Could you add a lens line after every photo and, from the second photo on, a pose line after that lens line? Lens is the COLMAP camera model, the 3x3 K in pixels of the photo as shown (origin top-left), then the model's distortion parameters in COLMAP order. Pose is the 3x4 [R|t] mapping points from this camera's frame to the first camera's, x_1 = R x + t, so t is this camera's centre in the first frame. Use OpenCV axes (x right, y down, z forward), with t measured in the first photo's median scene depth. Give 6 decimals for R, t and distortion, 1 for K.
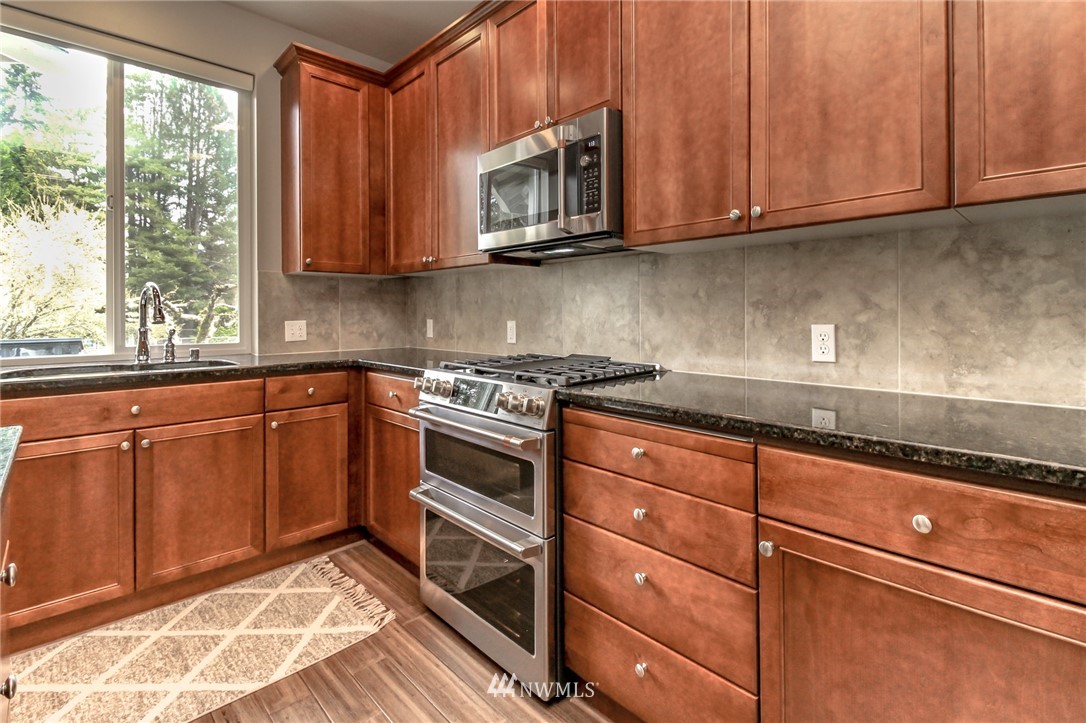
lens RADIAL K [[513.7, 0, 552.2], [0, 513.7, 312.4], [0, 0, 1]] dist [0.006468, -0.005573]
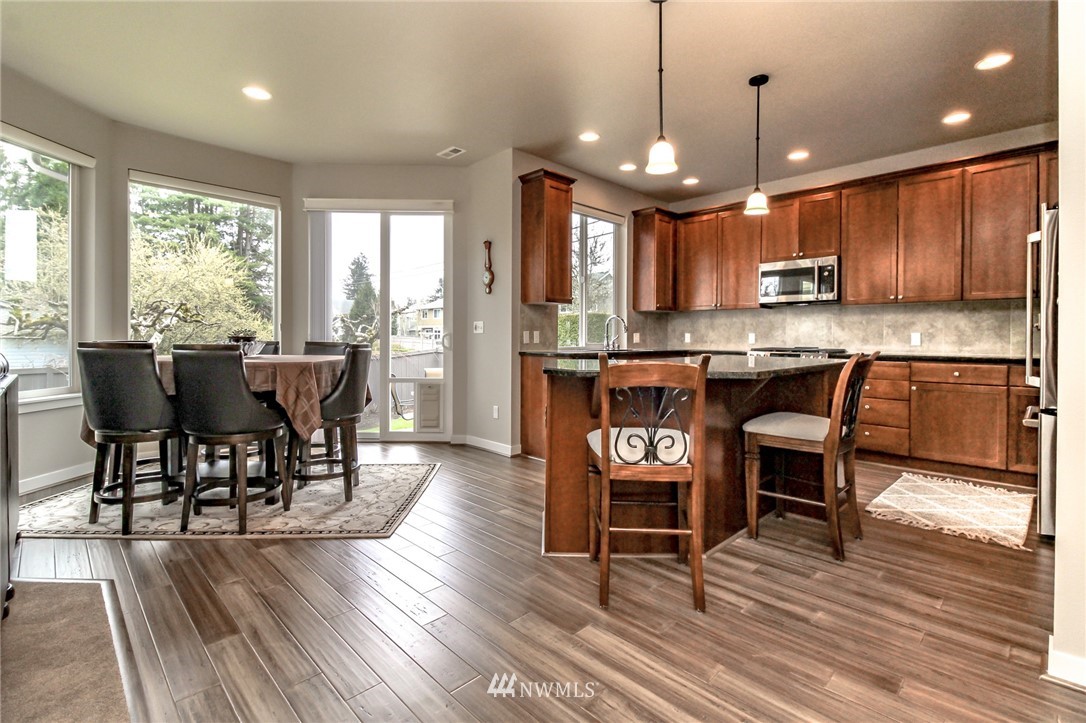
lens RADIAL K [[499.9, 0, 545.6], [0, 499.9, 342.0], [0, 0, 1]] dist [0.010097, -0.007189]
pose [[0.999910, 0.006015, 0.011981, -1.299663], [-0.006177, 0.999889, 0.013527, 0.039168], [-0.011899, -0.013600, 0.999837, -1.480408]]
